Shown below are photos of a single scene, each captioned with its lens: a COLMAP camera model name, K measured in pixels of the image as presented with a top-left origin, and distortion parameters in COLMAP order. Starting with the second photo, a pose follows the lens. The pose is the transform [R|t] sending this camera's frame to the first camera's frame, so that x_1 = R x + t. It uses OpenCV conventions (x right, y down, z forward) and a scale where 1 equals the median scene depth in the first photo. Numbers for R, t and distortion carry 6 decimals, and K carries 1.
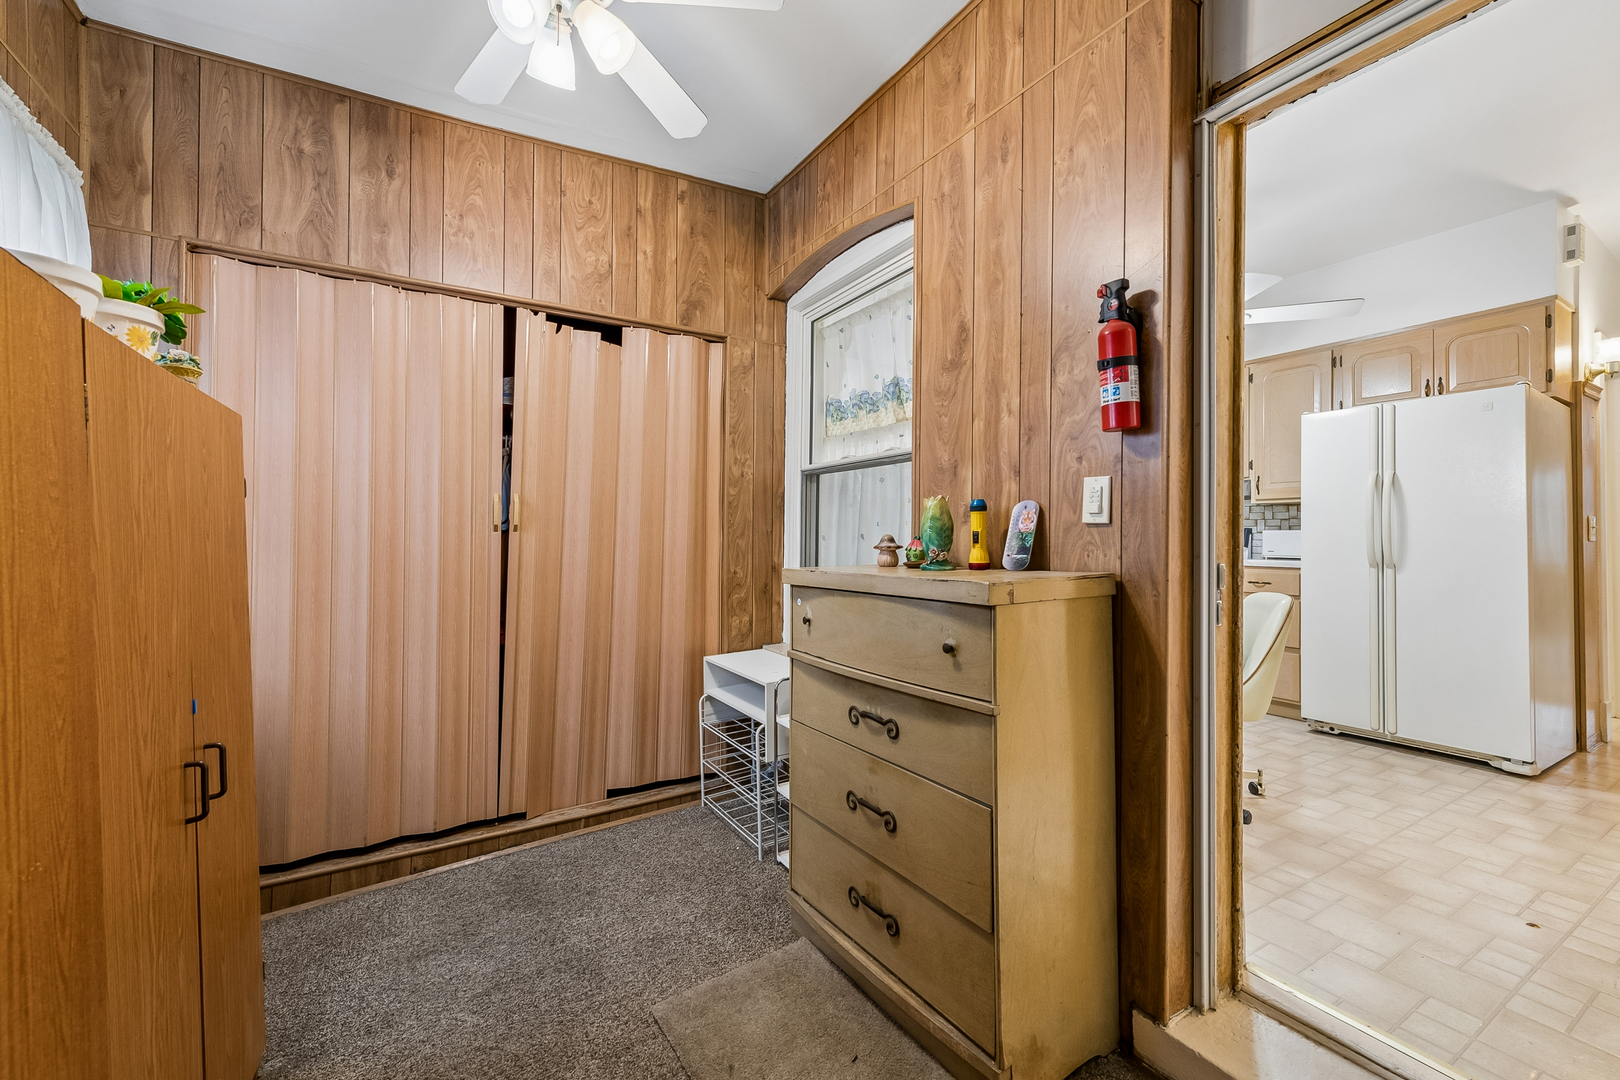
lens RADIAL K [[662.4, 0, 798.1], [0, 662.4, 536.1], [0, 0, 1]] dist [0.017582, 0.000603]
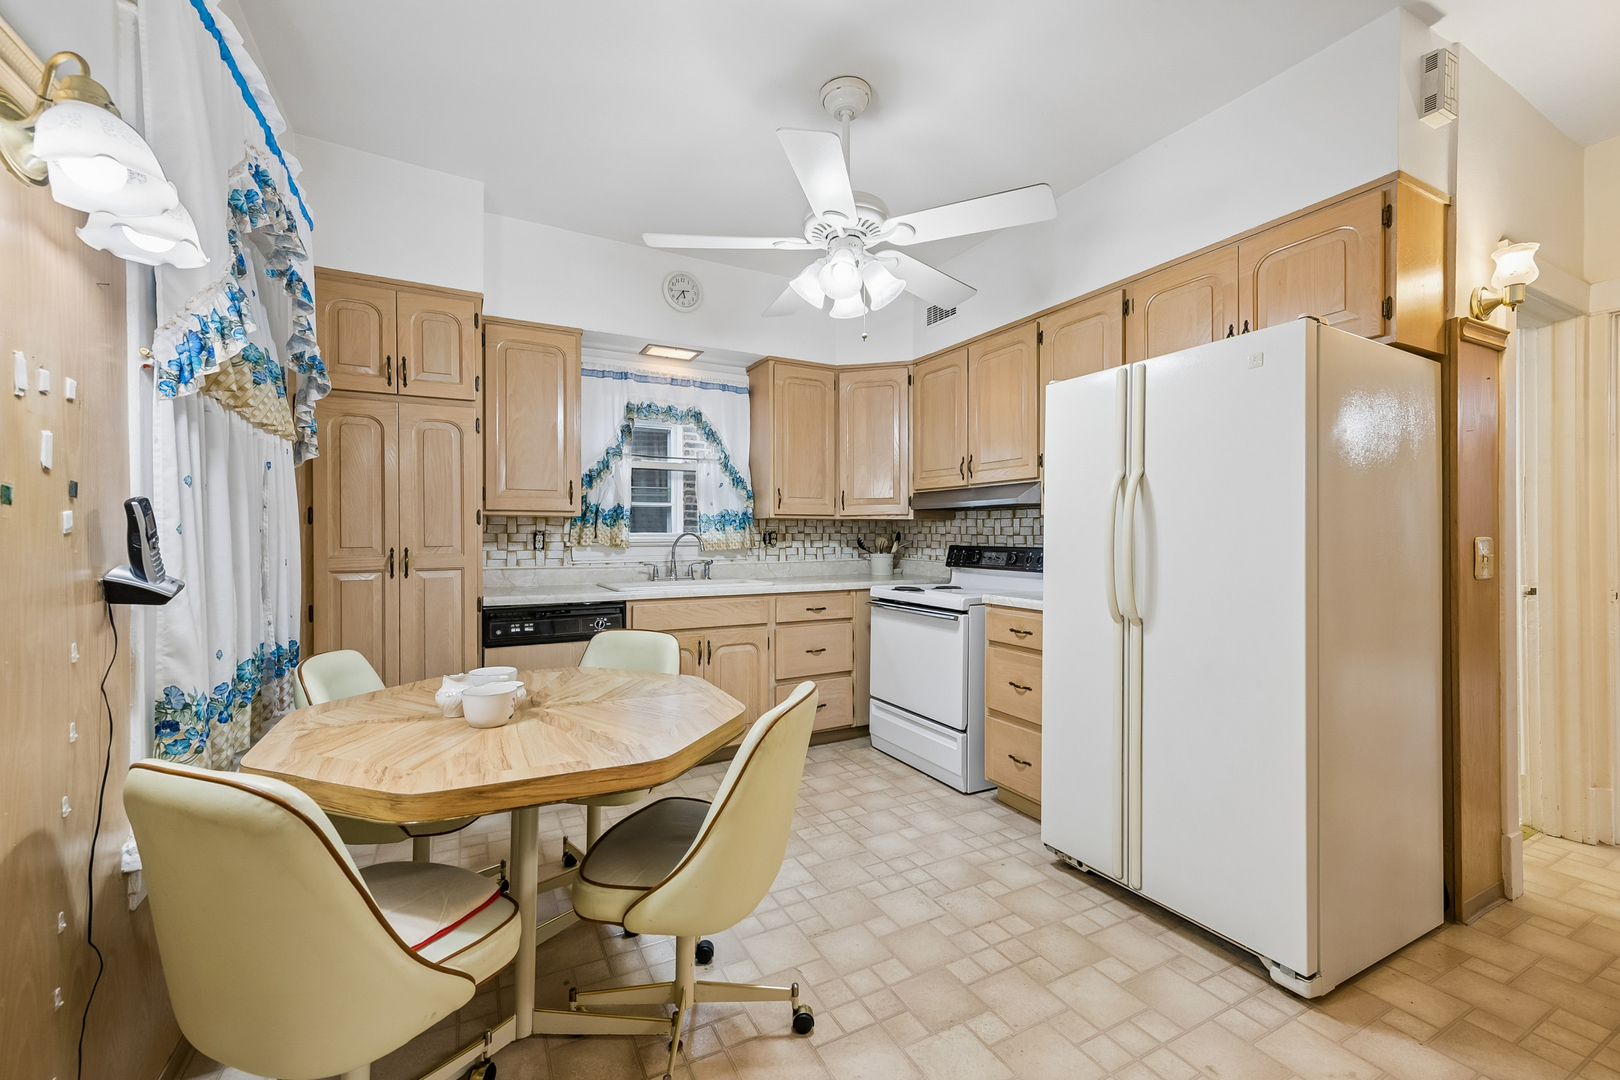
lens RADIAL K [[662.4, 0, 822.8], [0, 662.4, 542.8], [0, 0, 1]] dist [0.017582, 0.000603]
pose [[0.997846, -0.007515, -0.065173, 0.623520], [0.008472, 0.999860, 0.014414, -0.040594], [0.065056, -0.014936, 0.997770, 0.357413]]
